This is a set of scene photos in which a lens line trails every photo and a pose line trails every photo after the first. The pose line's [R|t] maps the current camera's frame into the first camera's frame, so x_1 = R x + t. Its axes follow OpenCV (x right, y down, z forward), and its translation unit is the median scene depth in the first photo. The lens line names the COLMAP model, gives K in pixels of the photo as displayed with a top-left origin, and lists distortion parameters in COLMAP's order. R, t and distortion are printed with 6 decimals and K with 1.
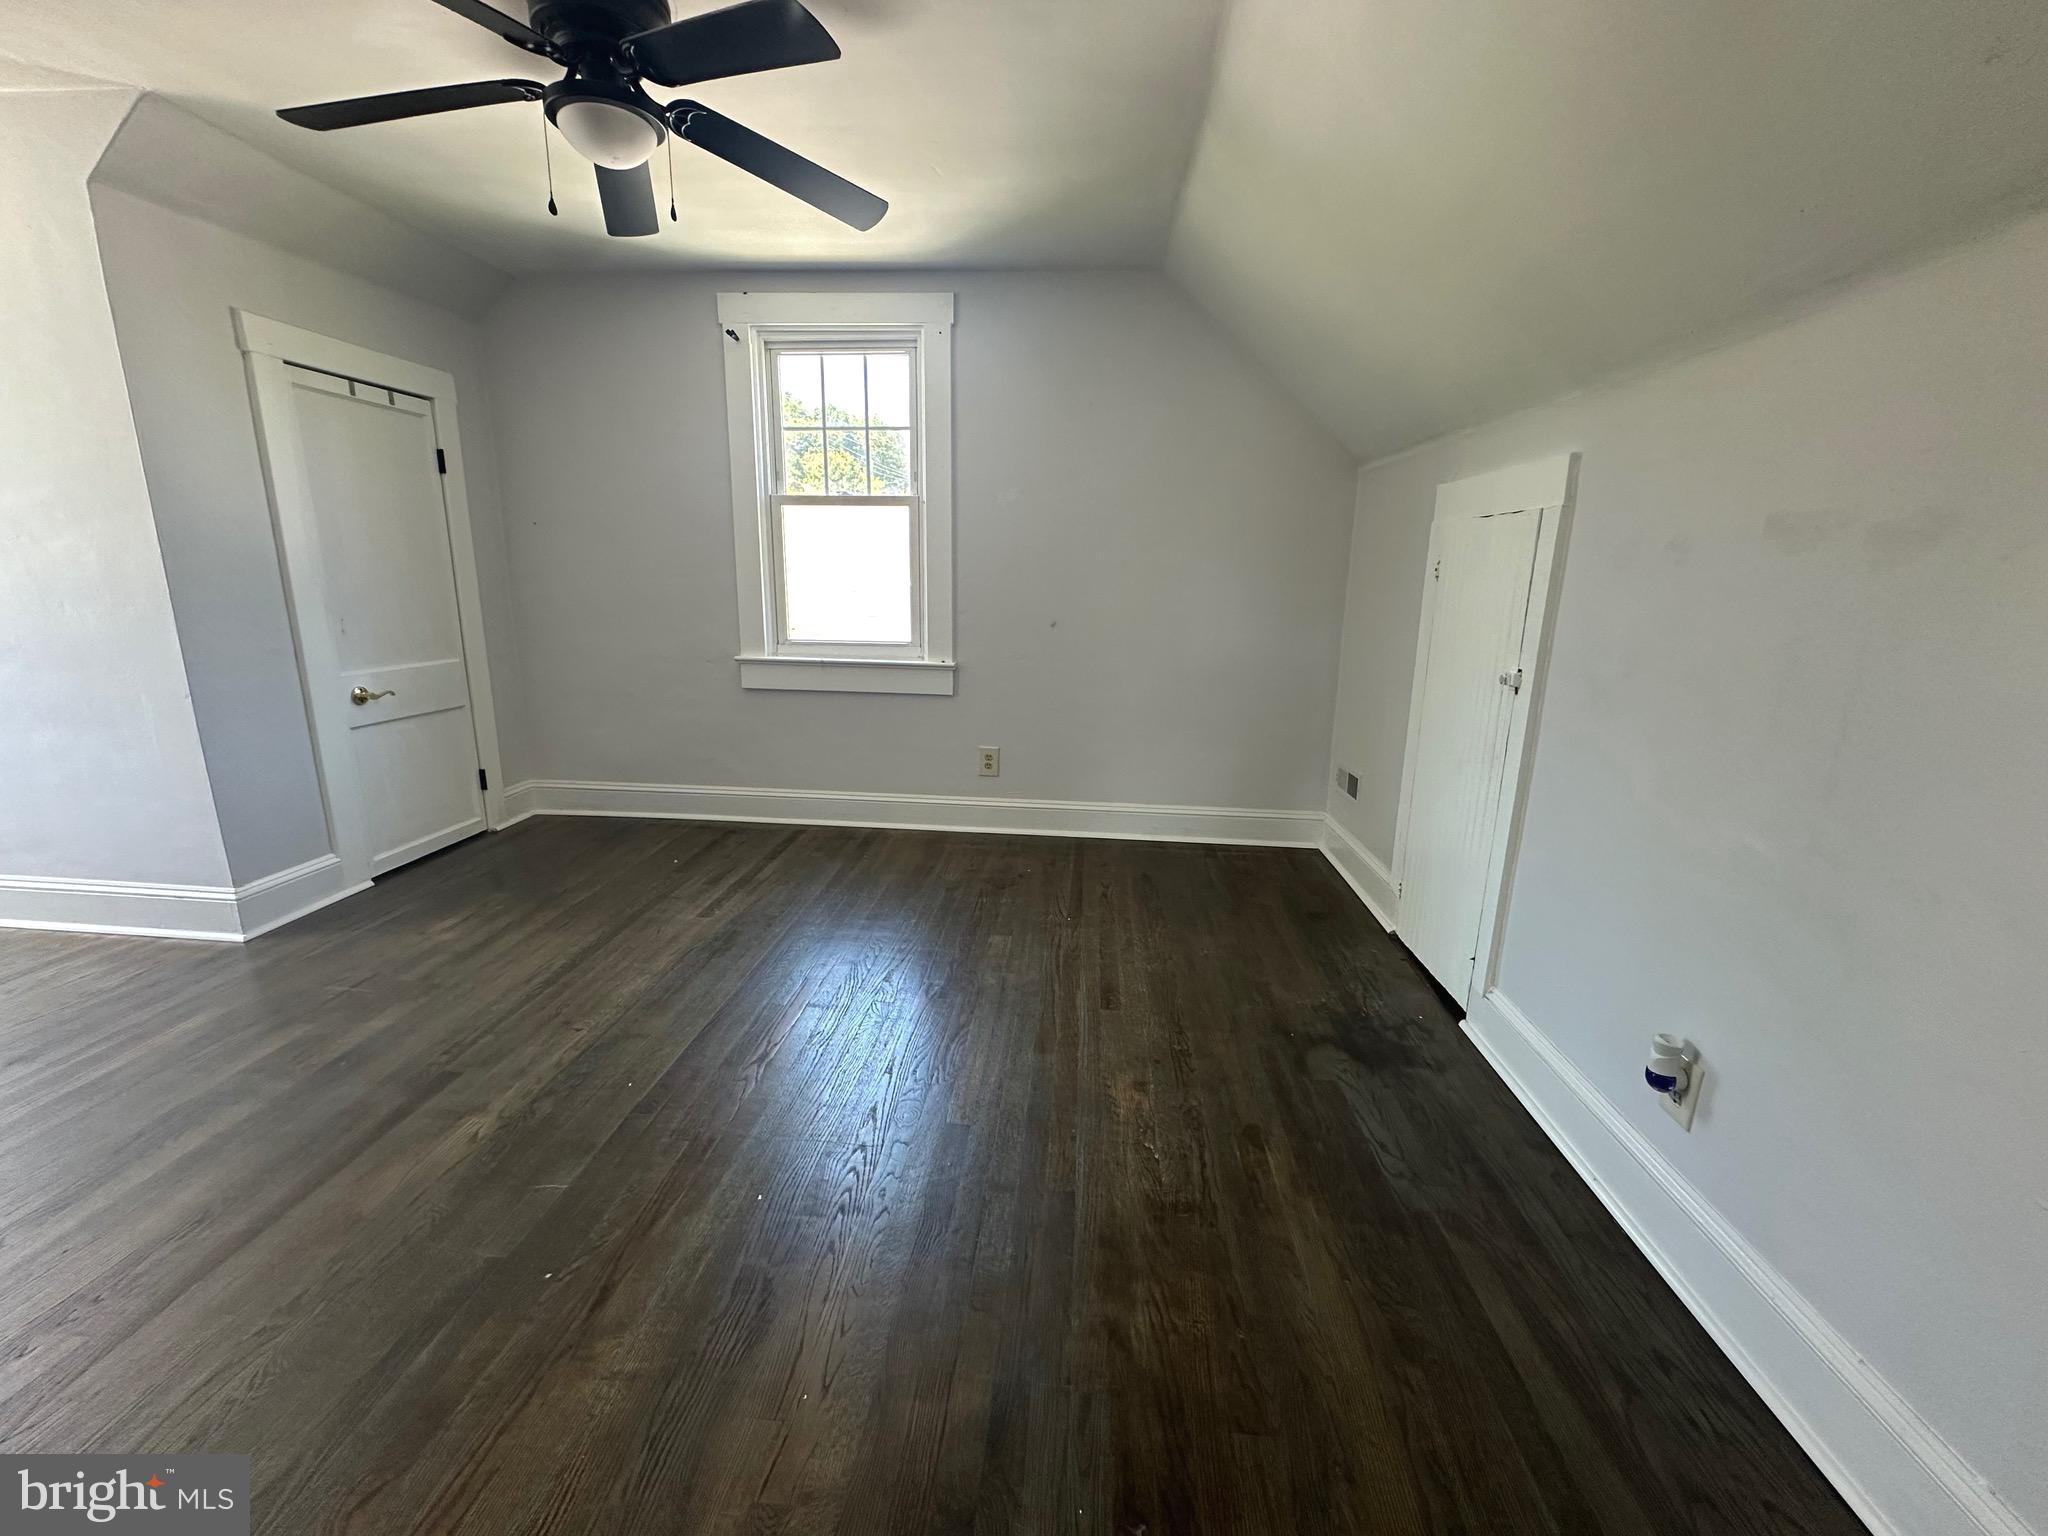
lens RADIAL K [[814.1, 0, 1024.0], [0, 814.1, 768.0], [0, 0, 1]] dist [-0.002101, 0.000082]
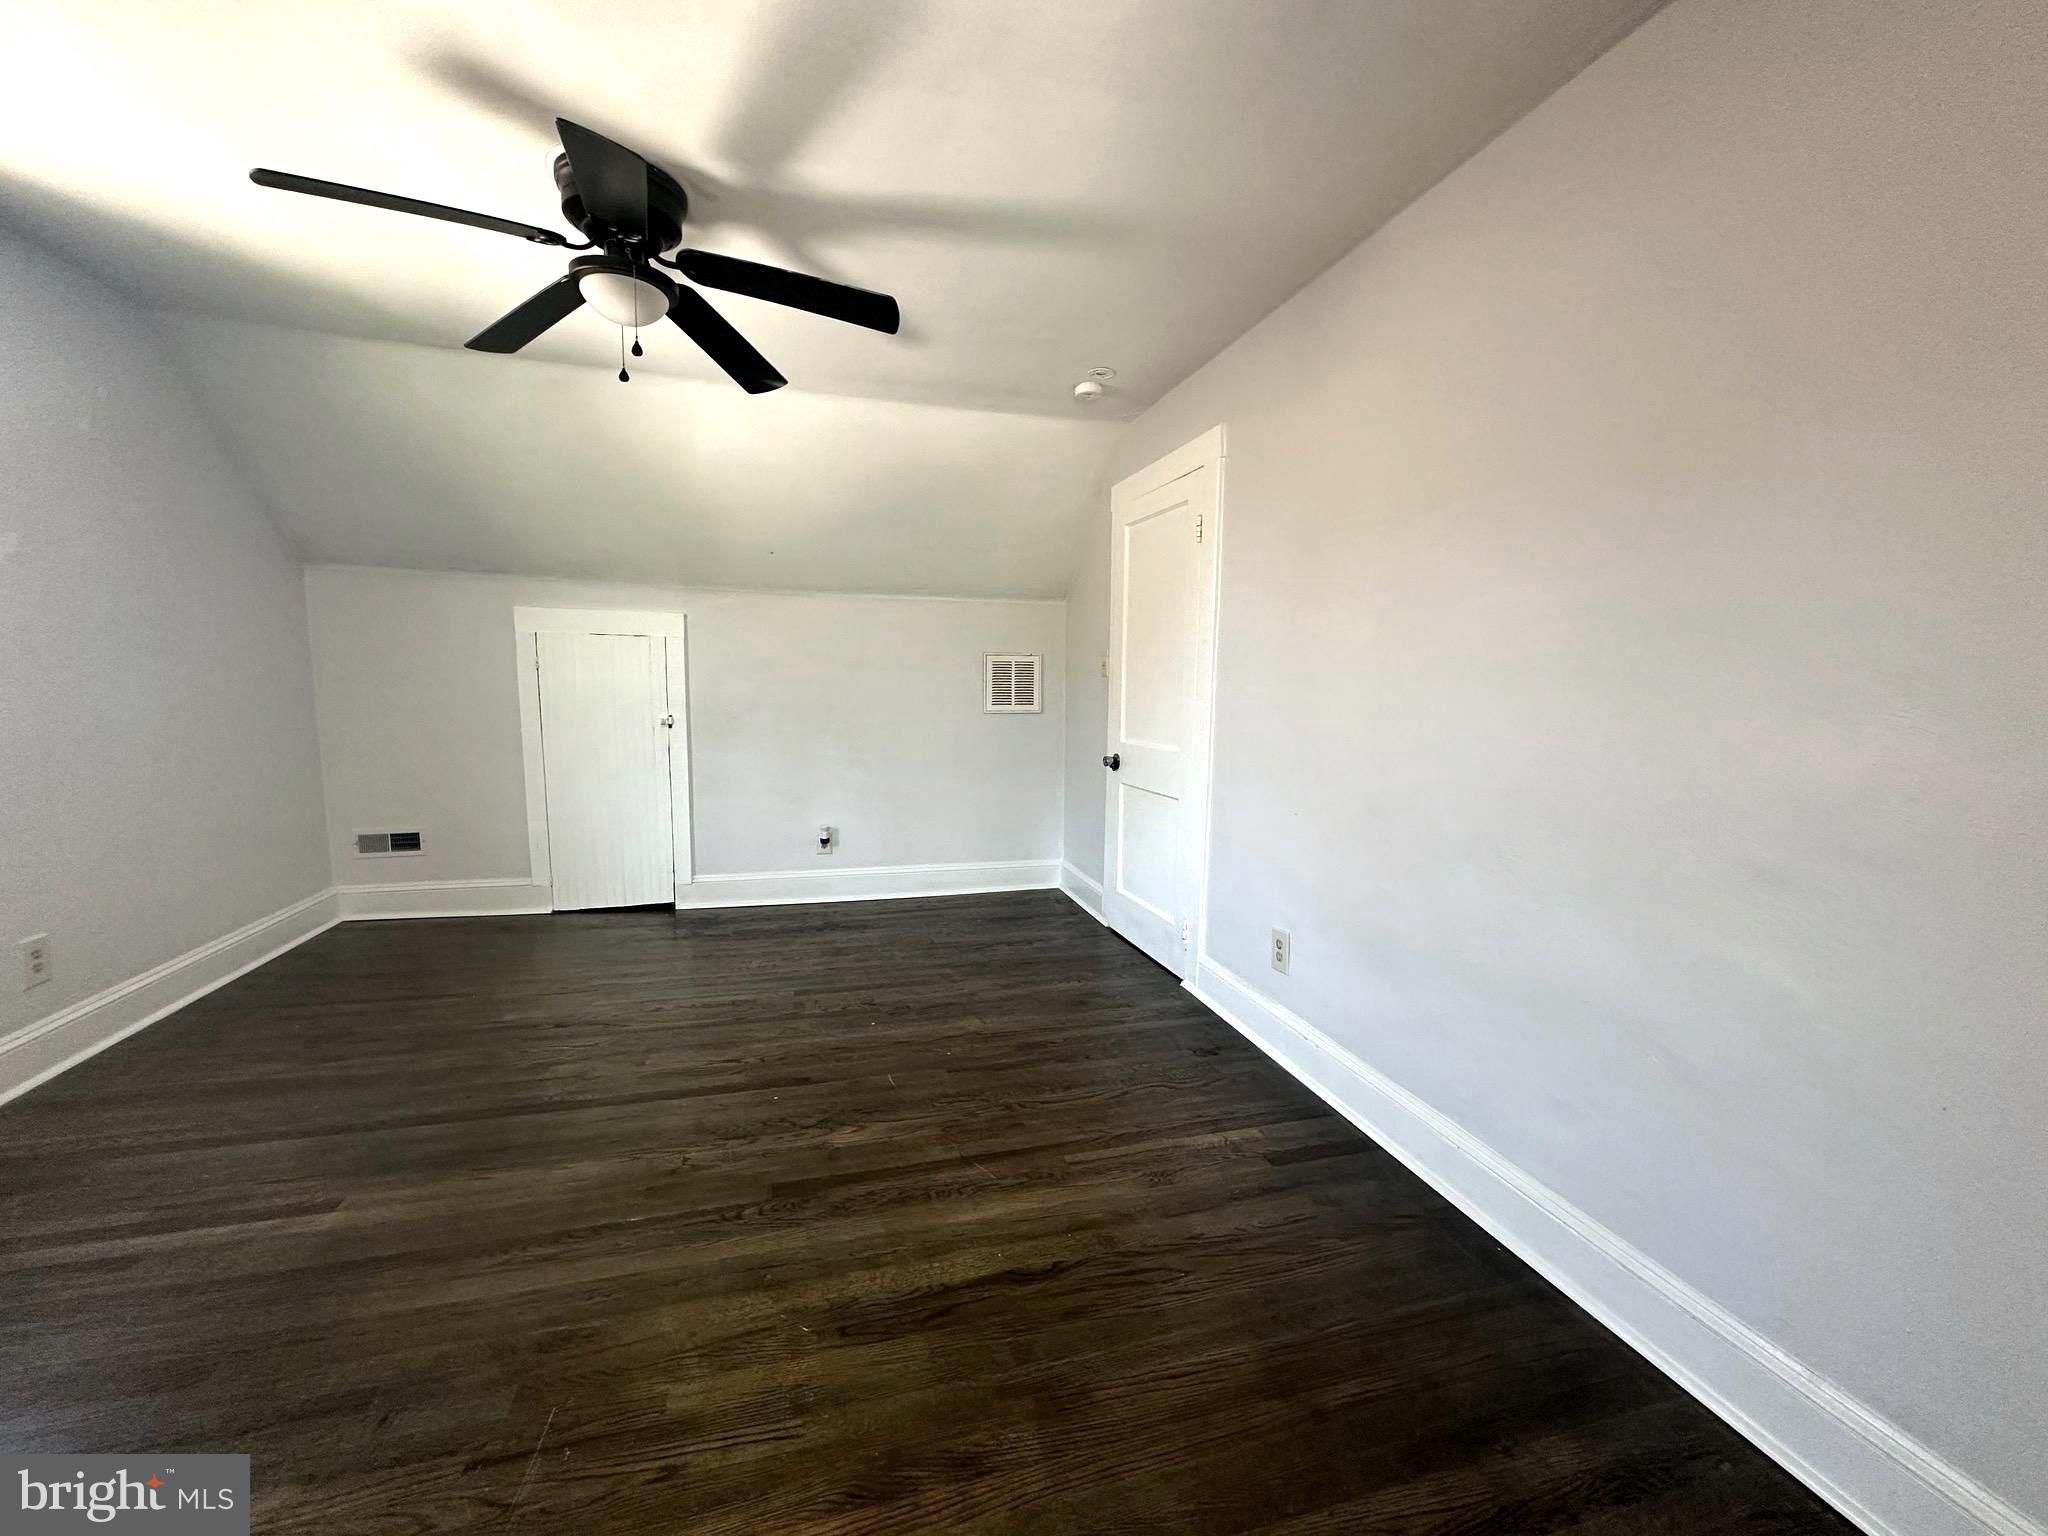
lens RADIAL K [[814.1, 0, 1024.0], [0, 814.1, 768.0], [0, 0, 1]] dist [-0.002101, 0.000082]
pose [[-0.349073, -0.129745, 0.928070, -1.436942], [0.188145, 0.960499, 0.205045, -0.224775], [-0.918014, 0.246188, -0.310874, 0.786288]]
